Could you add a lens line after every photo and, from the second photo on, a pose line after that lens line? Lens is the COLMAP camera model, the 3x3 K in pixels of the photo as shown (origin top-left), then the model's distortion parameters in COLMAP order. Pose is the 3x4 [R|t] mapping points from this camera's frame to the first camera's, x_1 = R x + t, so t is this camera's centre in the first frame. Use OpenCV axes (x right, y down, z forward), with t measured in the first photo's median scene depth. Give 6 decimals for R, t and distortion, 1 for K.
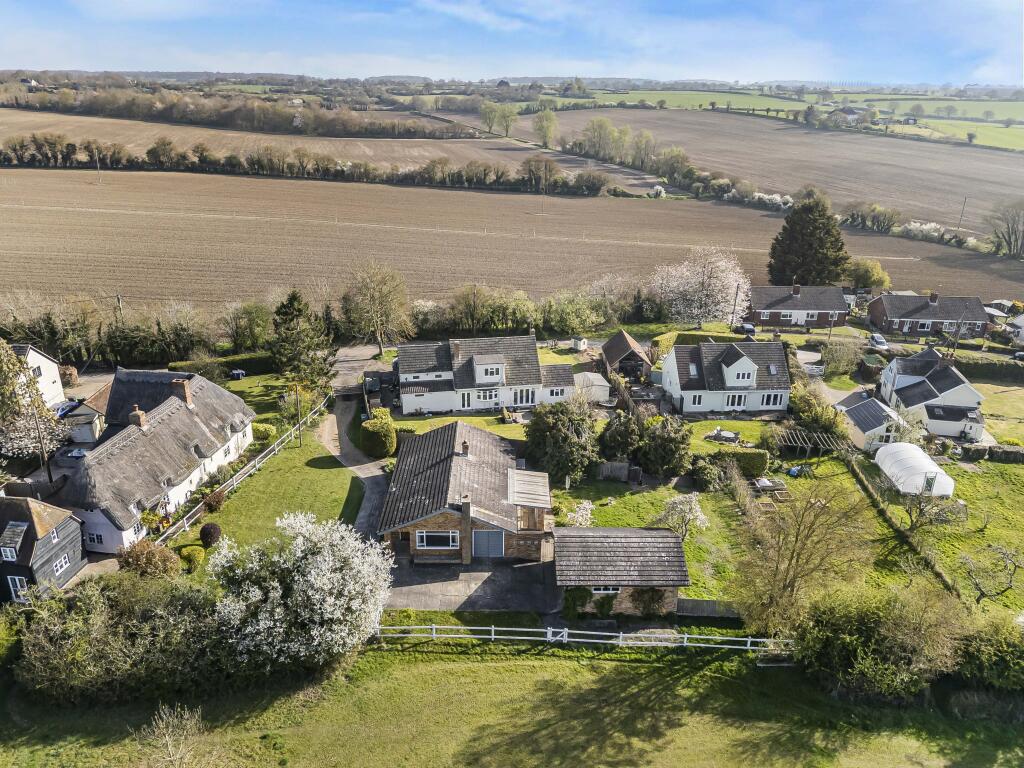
lens RADIAL K [[748.2, 0, 515.9], [0, 748.2, 392.2], [0, 0, 1]] dist [0.079010, -0.071006]
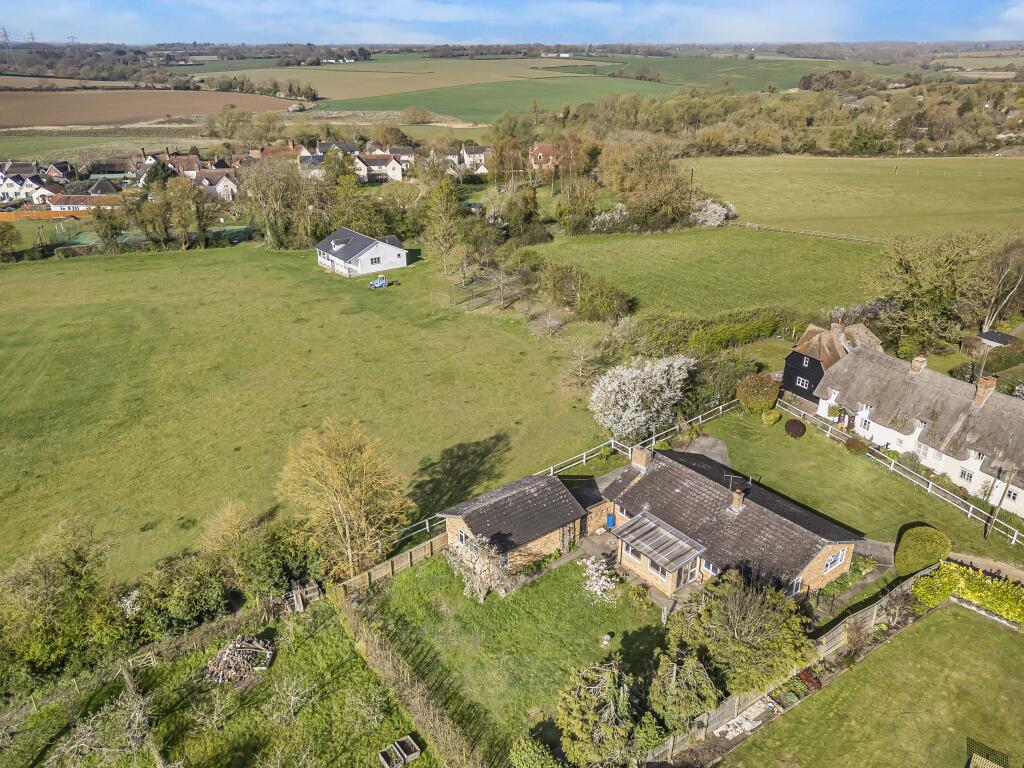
lens RADIAL K [[748.2, 0, 515.9], [0, 748.2, 392.2], [0, 0, 1]] dist [0.079010, -0.071006]
pose [[-0.797935, 0.246030, -0.550245, 0.494858], [-0.224464, 0.725942, 0.650095, -0.434747], [0.559389, 0.642244, -0.524029, 1.082981]]
